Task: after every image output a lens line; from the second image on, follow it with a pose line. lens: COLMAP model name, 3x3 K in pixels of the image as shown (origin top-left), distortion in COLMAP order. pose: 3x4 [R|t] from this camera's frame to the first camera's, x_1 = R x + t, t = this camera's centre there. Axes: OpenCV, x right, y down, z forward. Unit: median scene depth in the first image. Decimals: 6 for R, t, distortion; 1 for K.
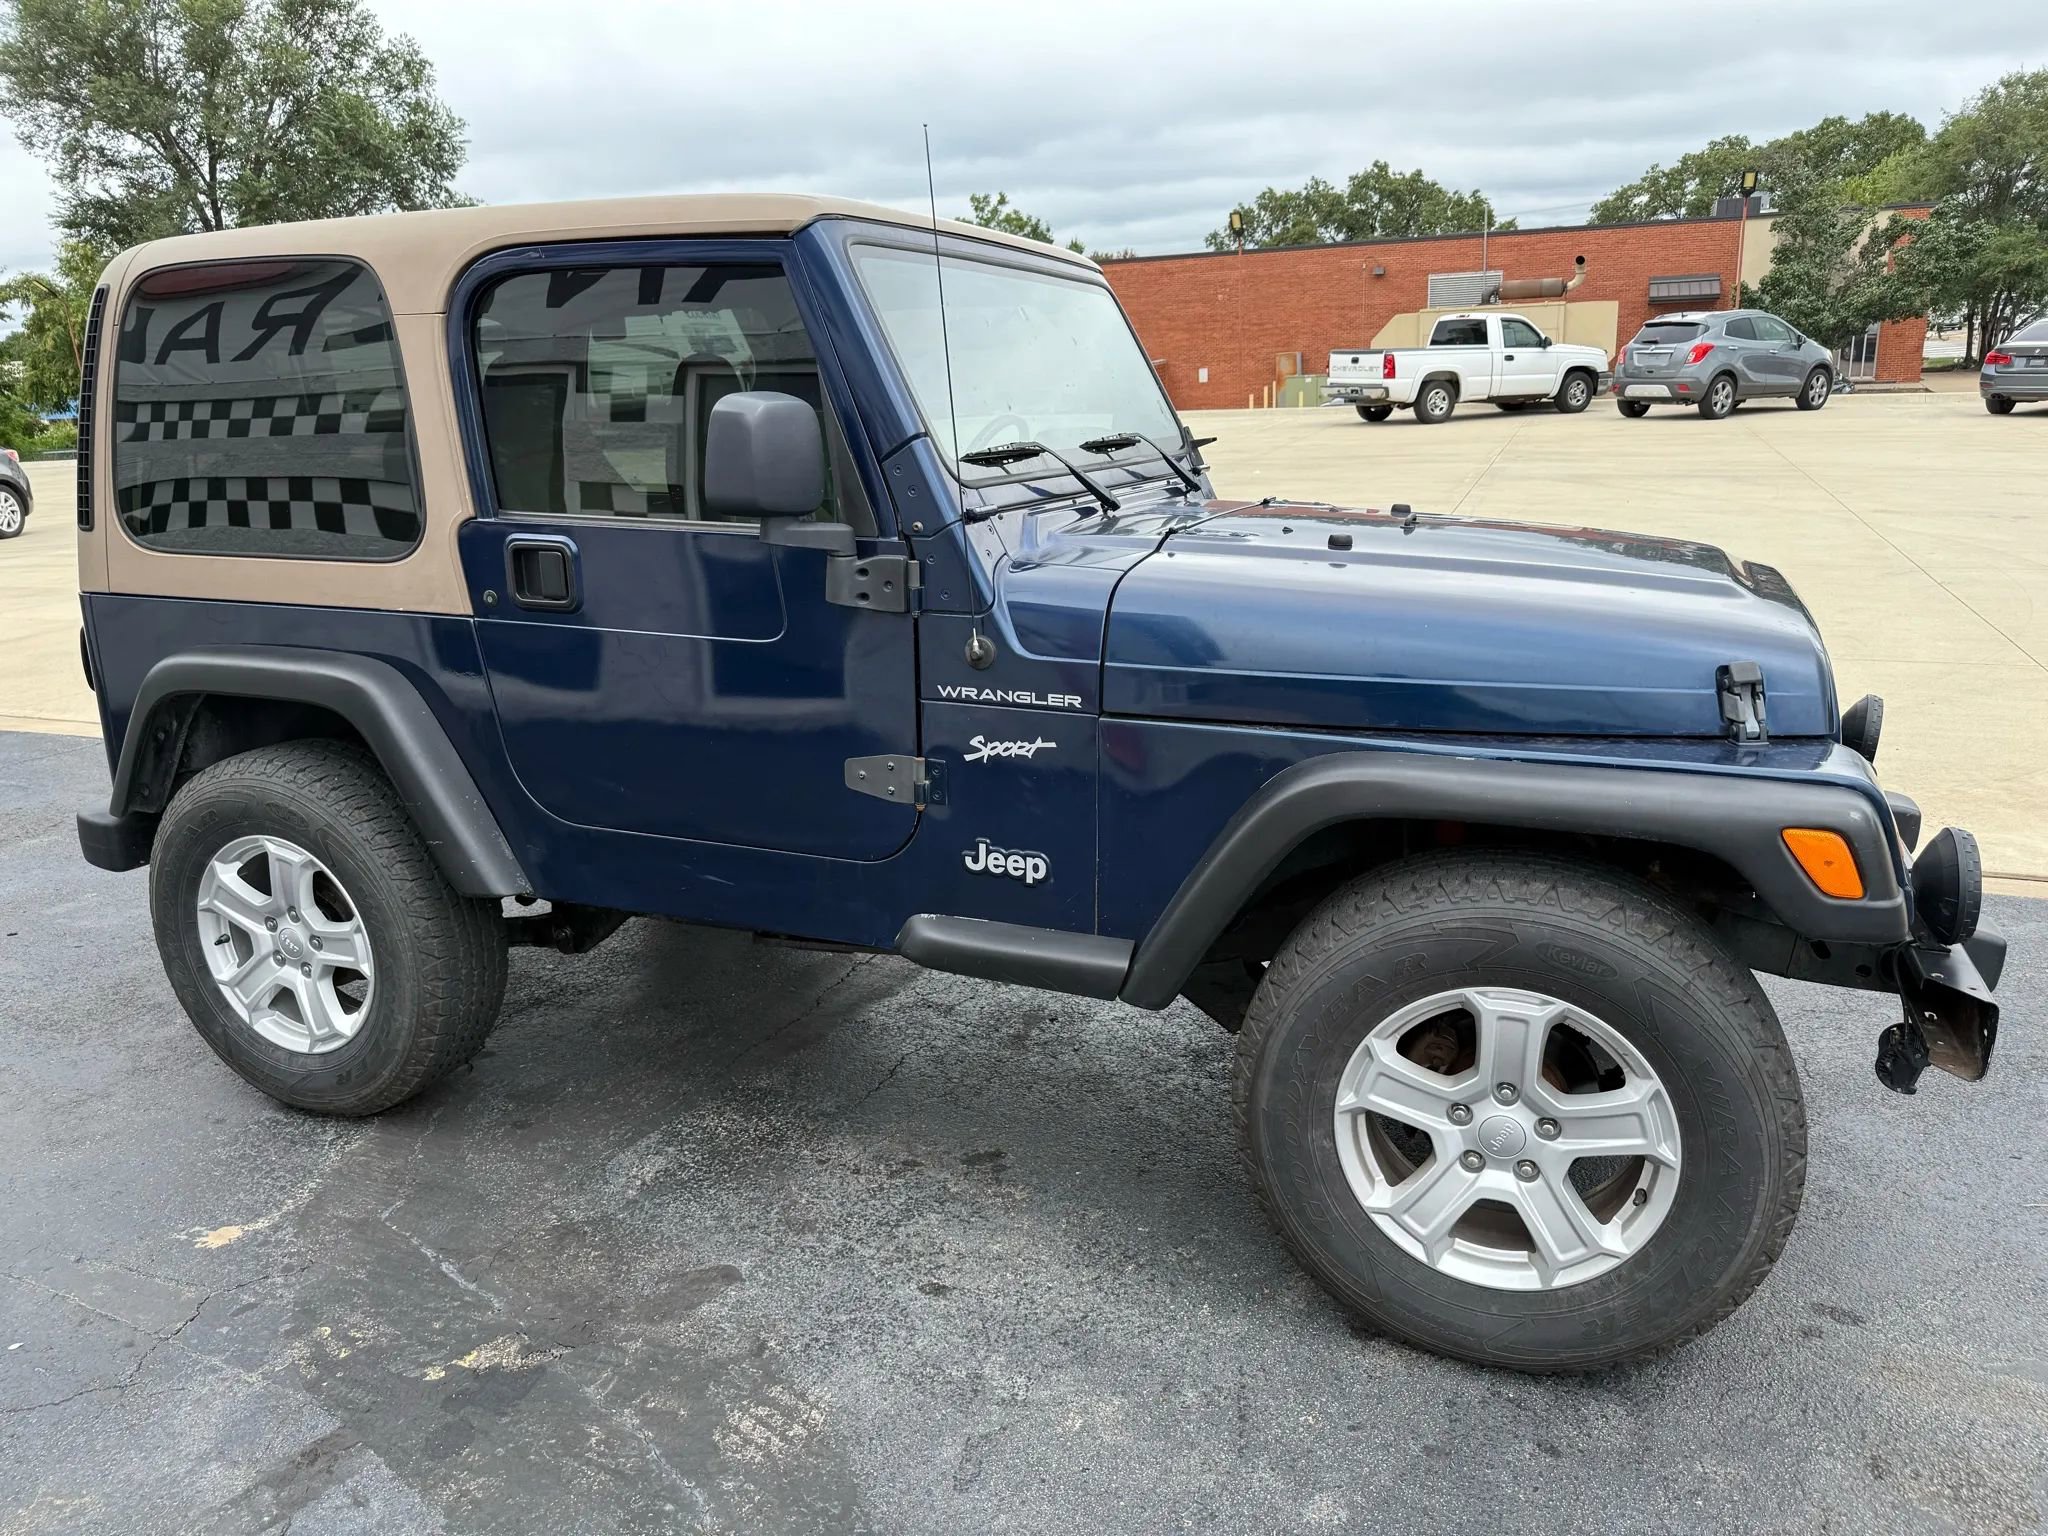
lens RADIAL K [[1468.7, 0, 1028.4], [0, 1468.7, 786.5], [0, 0, 1]] dist [0.039901, -0.040833]
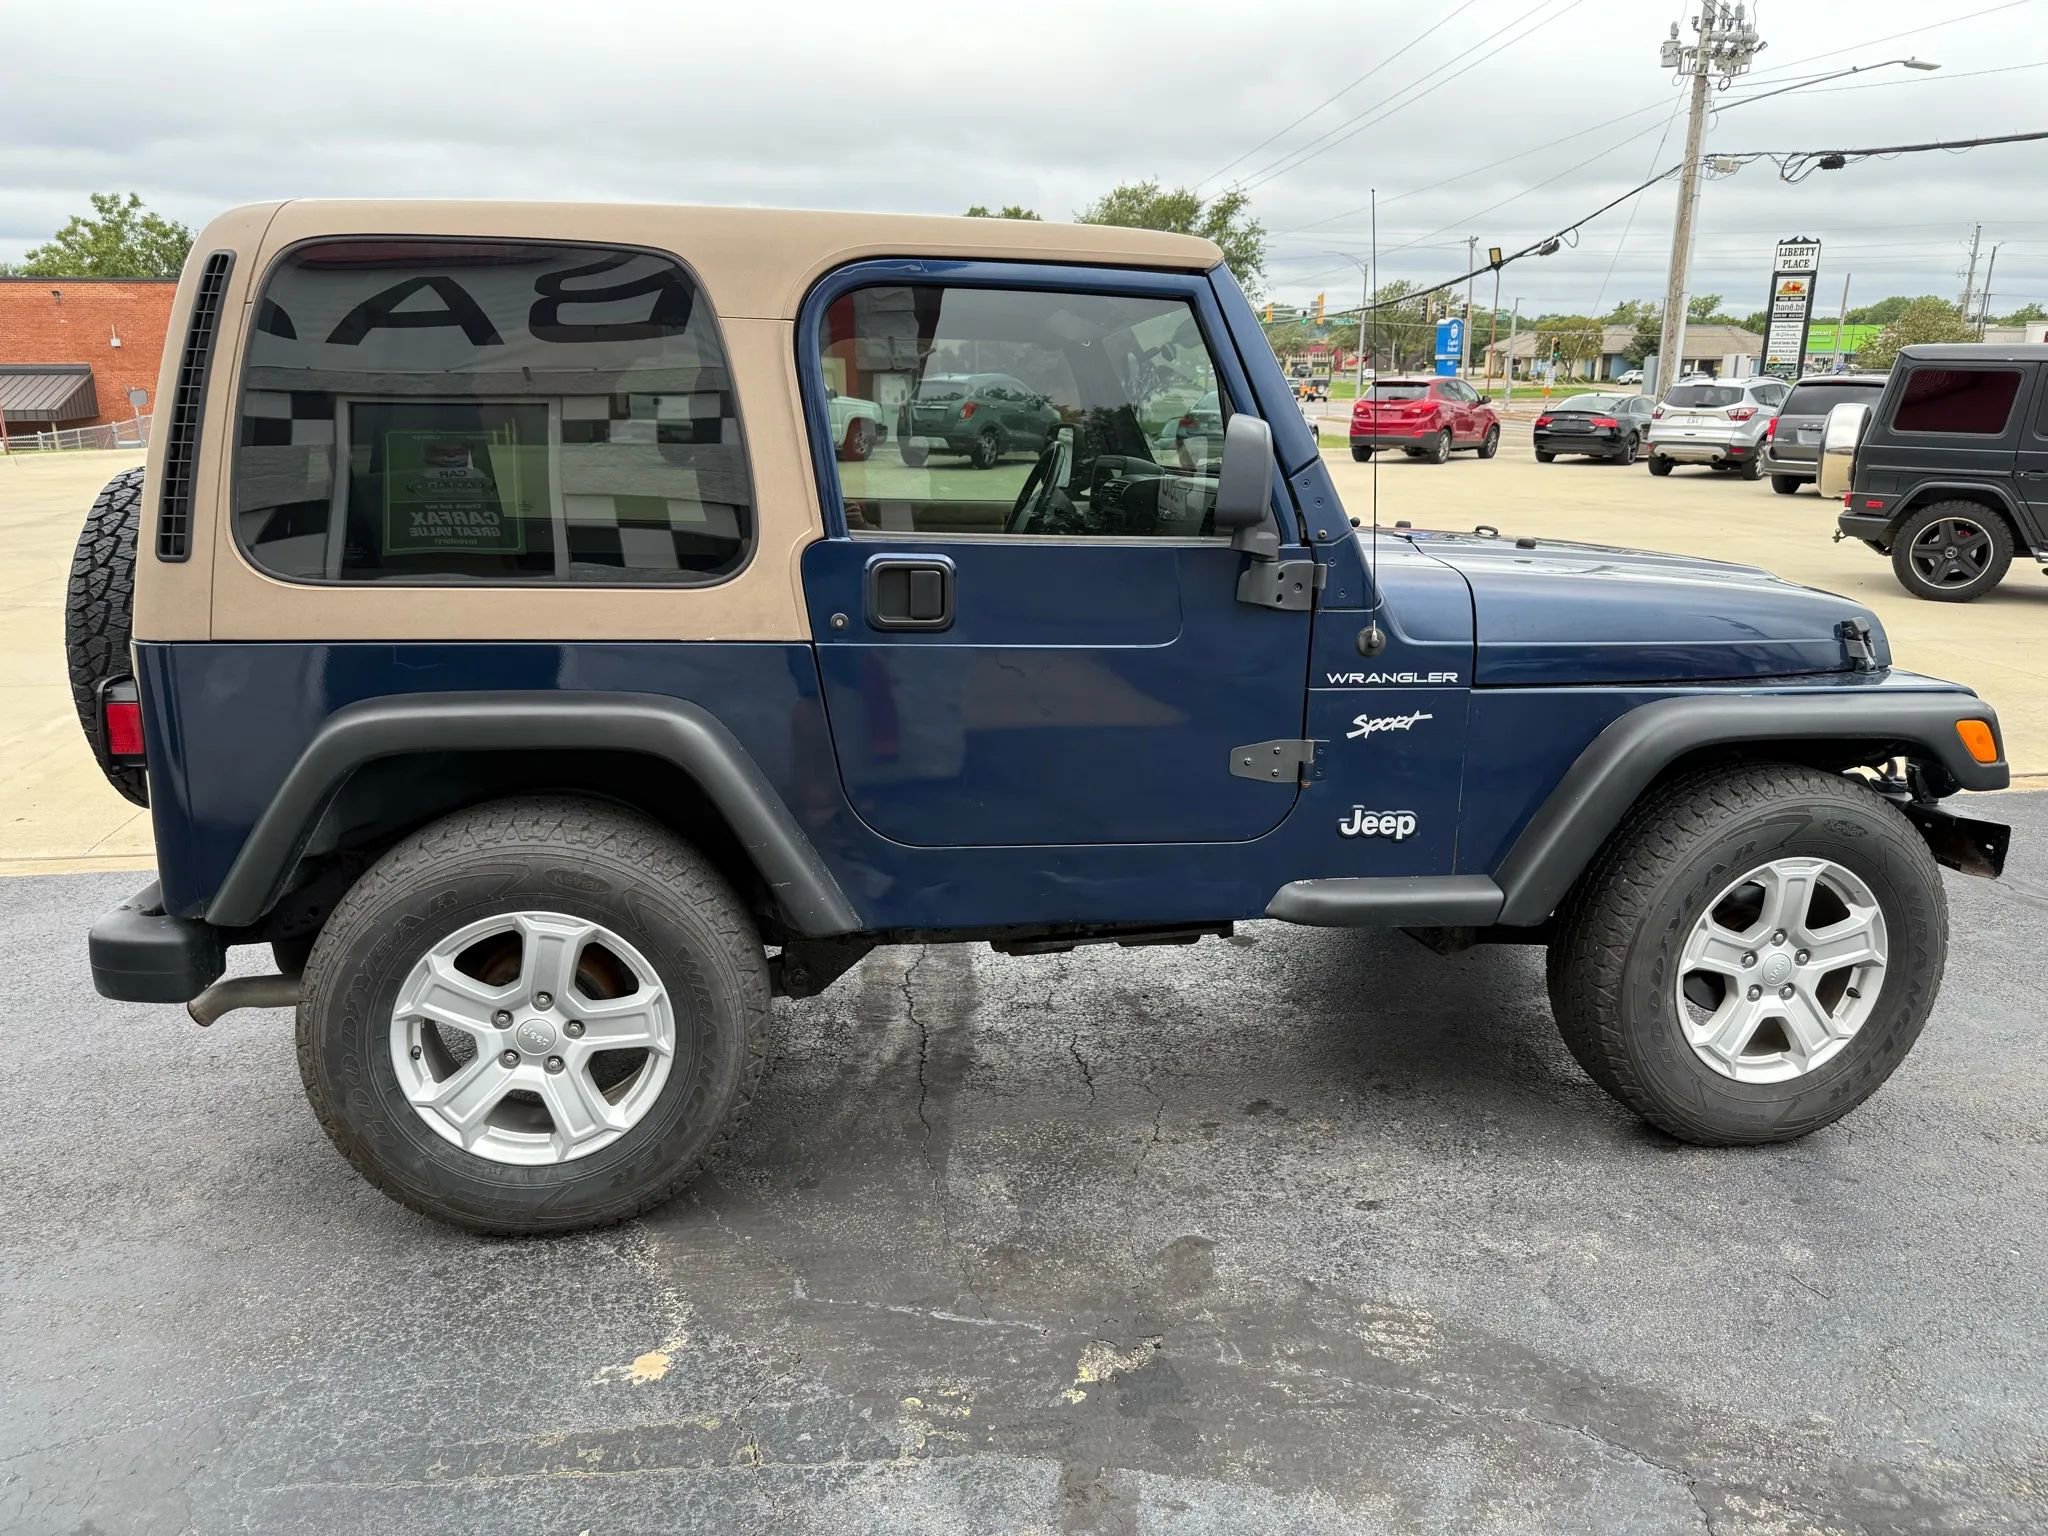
lens RADIAL K [[1468.7, 0, 1028.4], [0, 1468.7, 786.5], [0, 0, 1]] dist [0.039901, -0.040833]
pose [[0.854135, -0.095992, 0.511116, -0.781868], [0.110967, 0.993823, 0.001211, -0.008489], [-0.508075, 0.055683, 0.859511, 0.132267]]
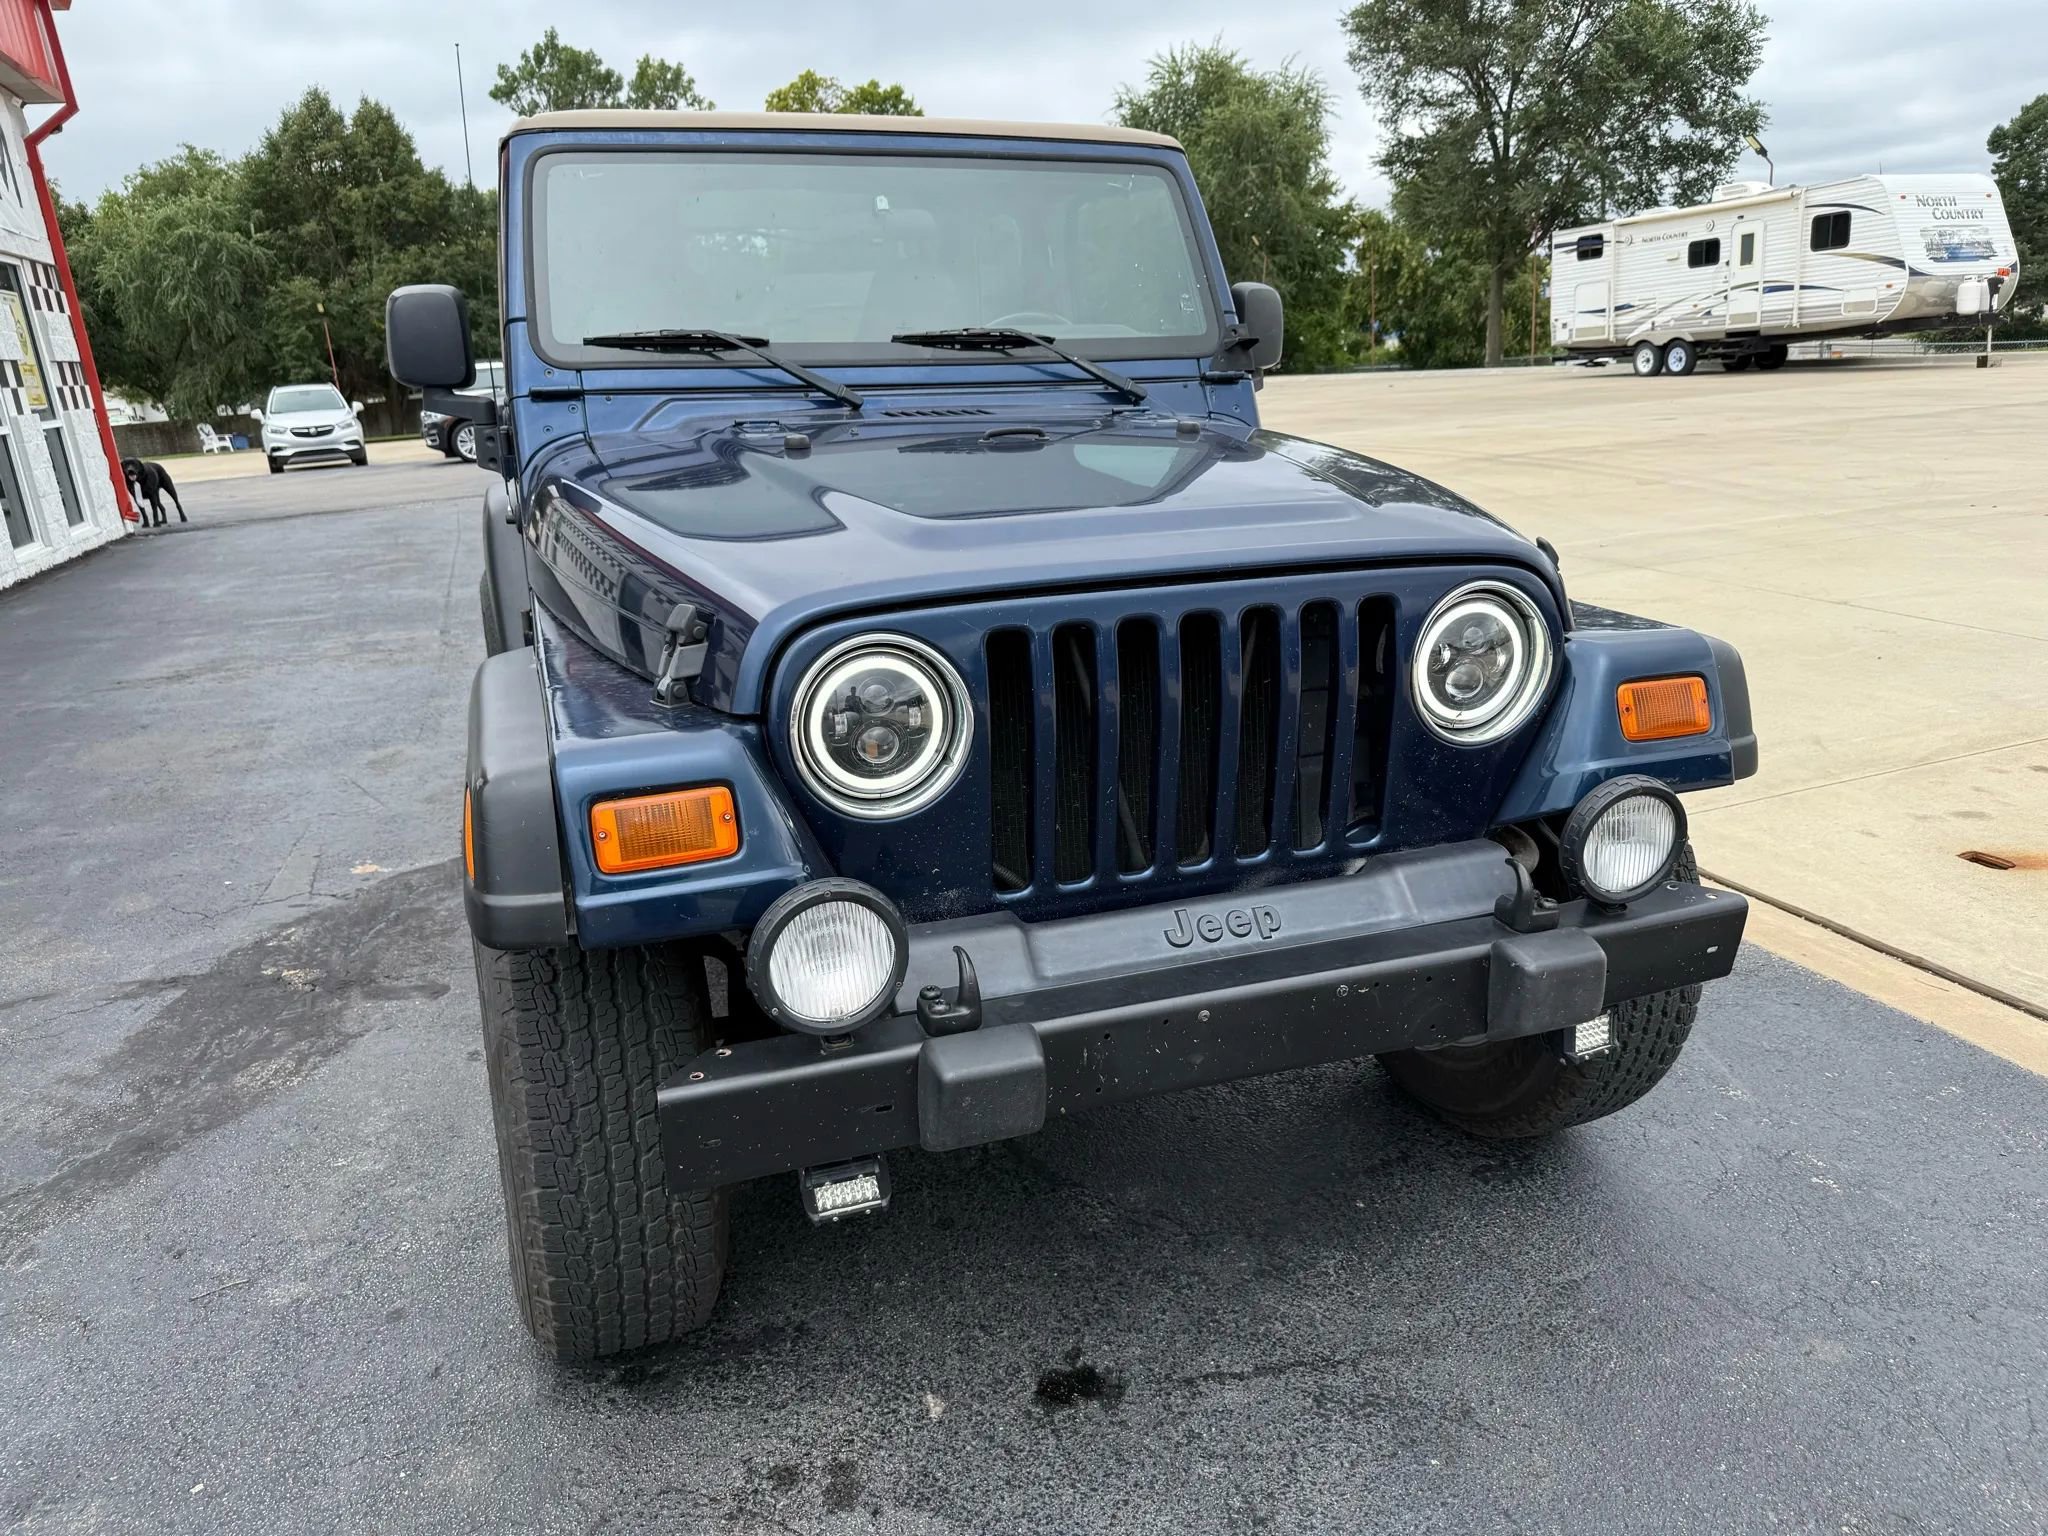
lens RADIAL K [[1468.7, 0, 1028.4], [0, 1468.7, 786.5], [0, 0, 1]] dist [0.039901, -0.040833]
pose [[0.667166, 0.228188, -0.709098, 0.955801], [-0.193815, 0.972315, 0.130537, -0.101094], [0.719253, 0.050344, 0.692922, 0.454508]]
